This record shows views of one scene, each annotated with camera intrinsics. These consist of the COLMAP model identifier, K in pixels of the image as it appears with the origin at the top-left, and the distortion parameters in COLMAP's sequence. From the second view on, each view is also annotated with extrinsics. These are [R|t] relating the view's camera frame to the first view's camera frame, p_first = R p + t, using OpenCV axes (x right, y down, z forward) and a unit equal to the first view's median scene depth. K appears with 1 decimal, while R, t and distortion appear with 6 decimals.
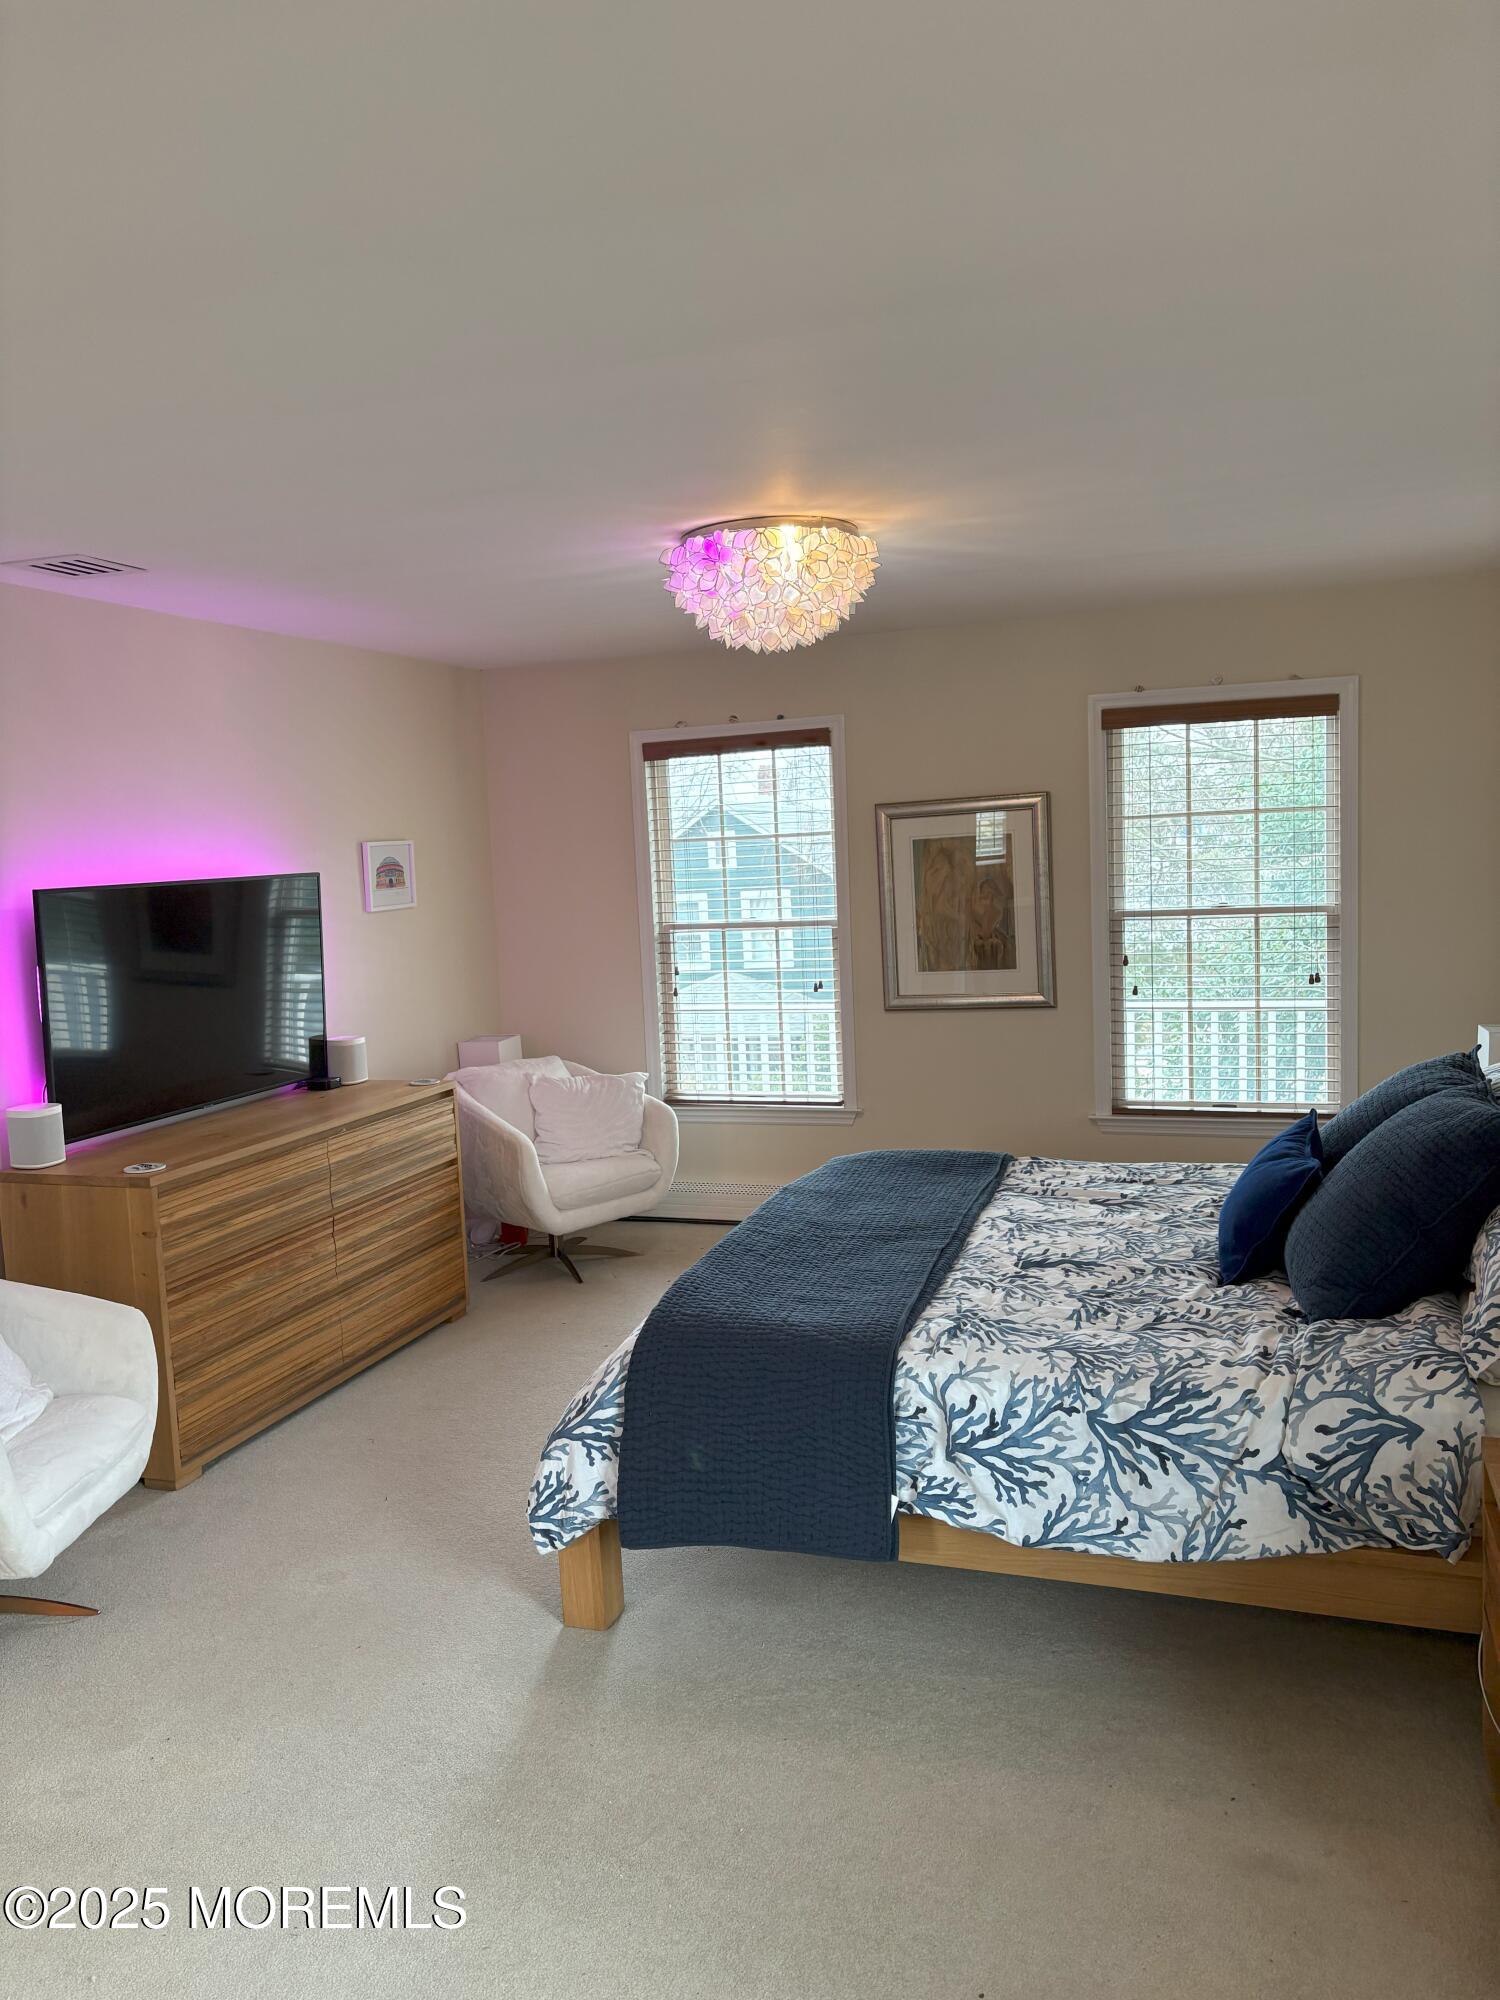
lens RADIAL K [[1534.5, 0, 750.0], [0, 1534.5, 1000.0], [0, 0, 1]] dist [0.048026, 0.000036]
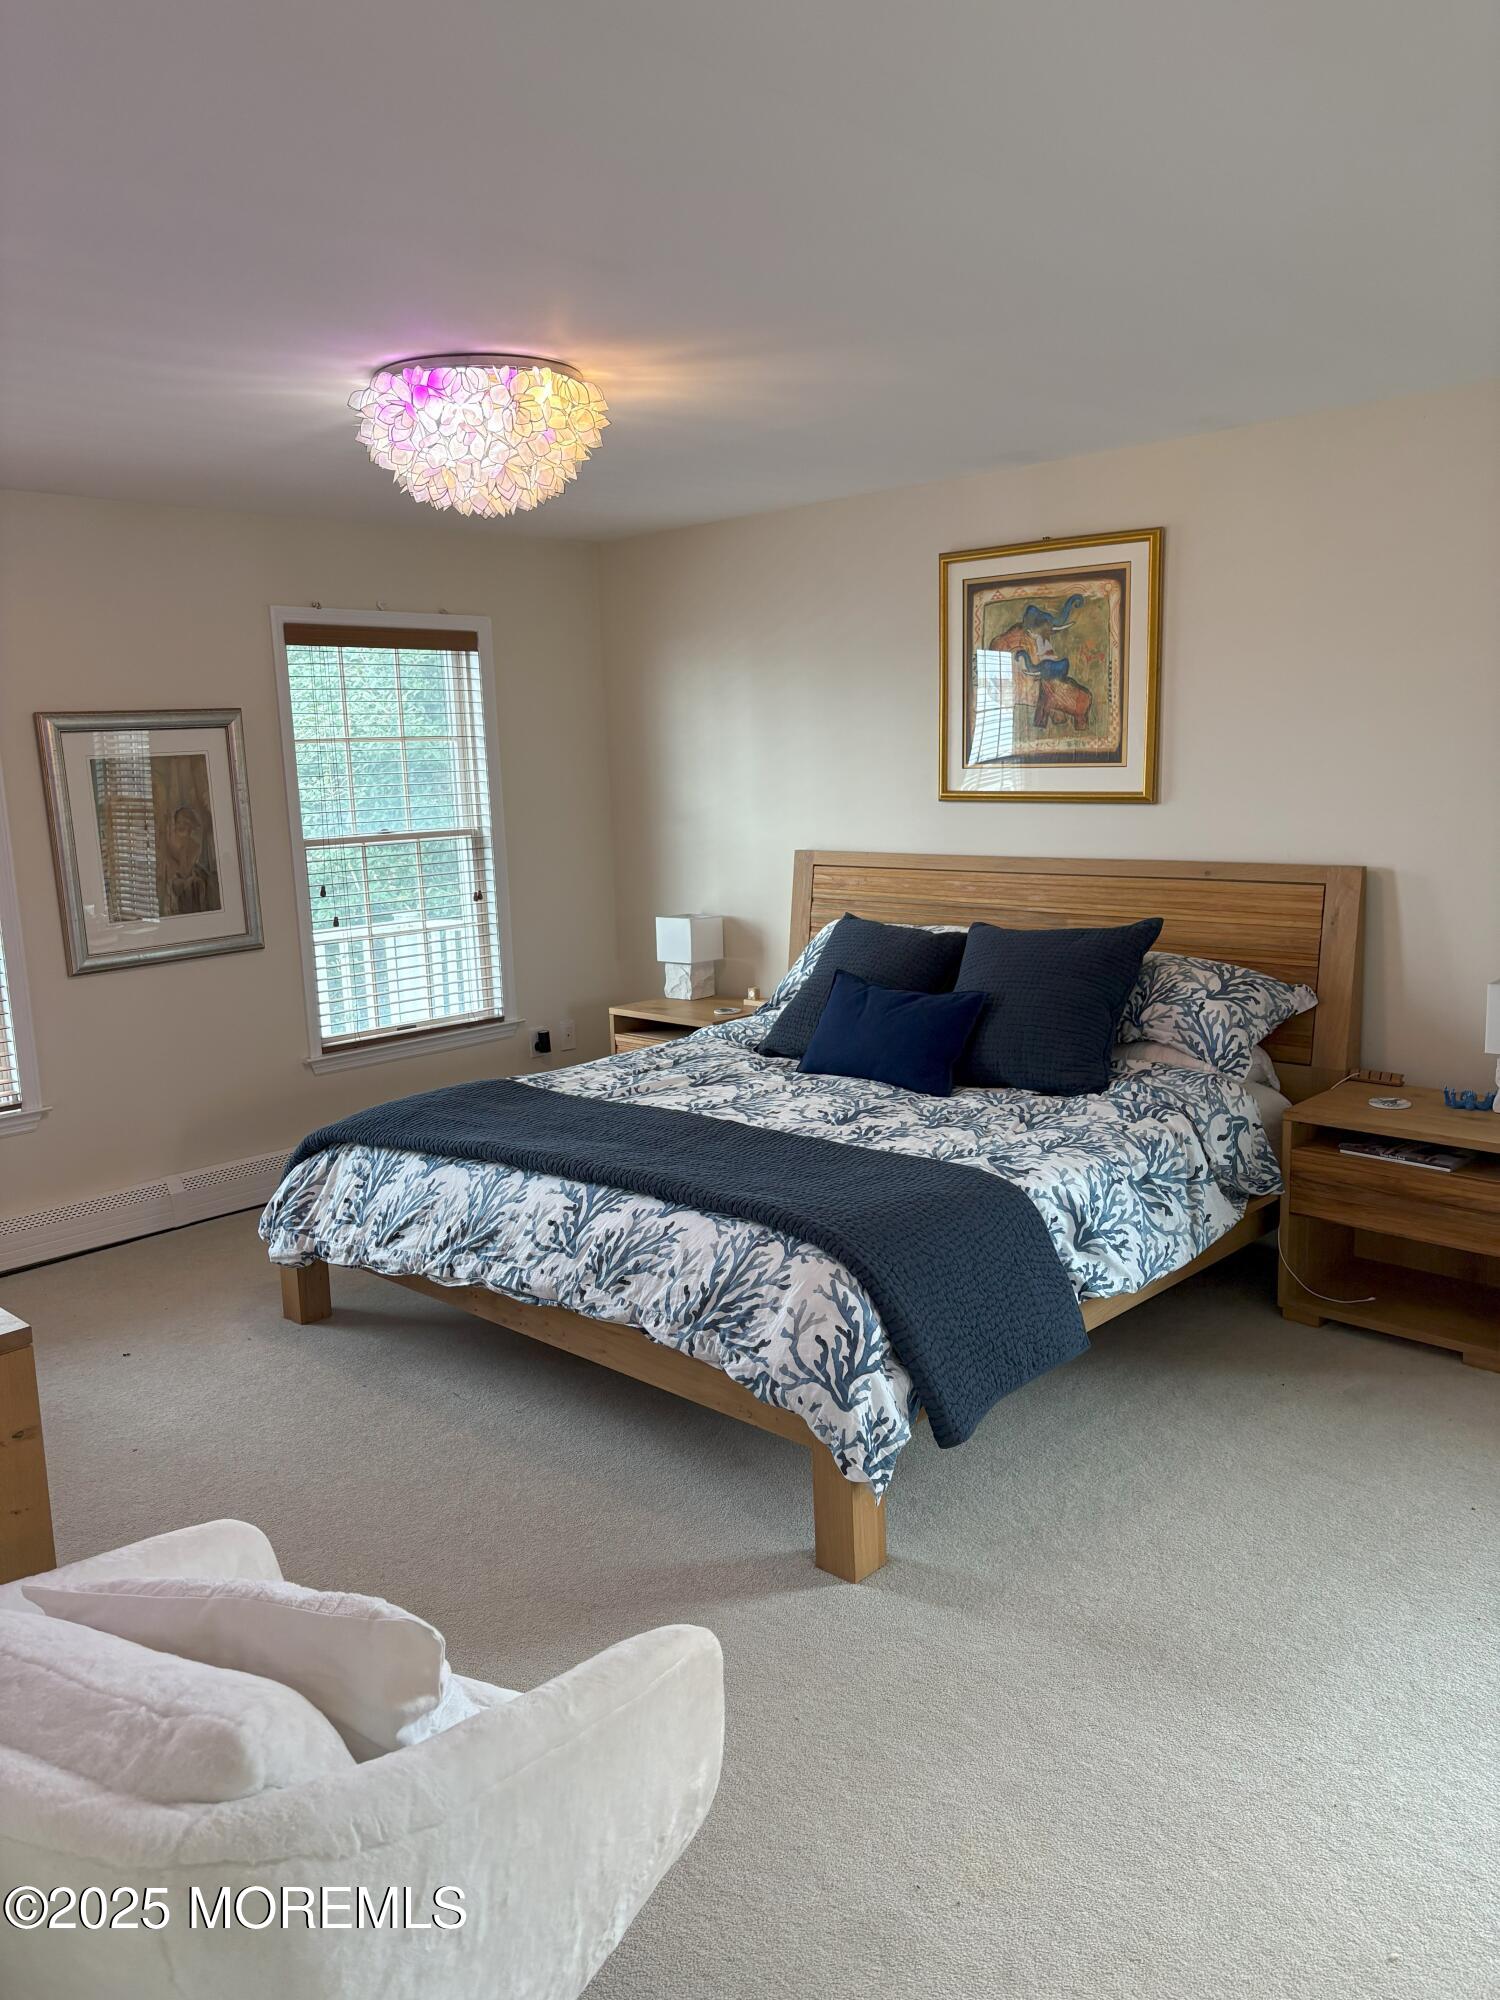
lens RADIAL K [[1504.7, 0, 750.0], [0, 1504.7, 1000.0], [0, 0, 1]] dist [0.173889, -0.000568]
pose [[0.413065, -0.126906, 0.901816, -0.897357], [0.110154, 0.989935, 0.088852, -0.024827], [-0.904015, 0.062637, 0.422887, 0.631864]]
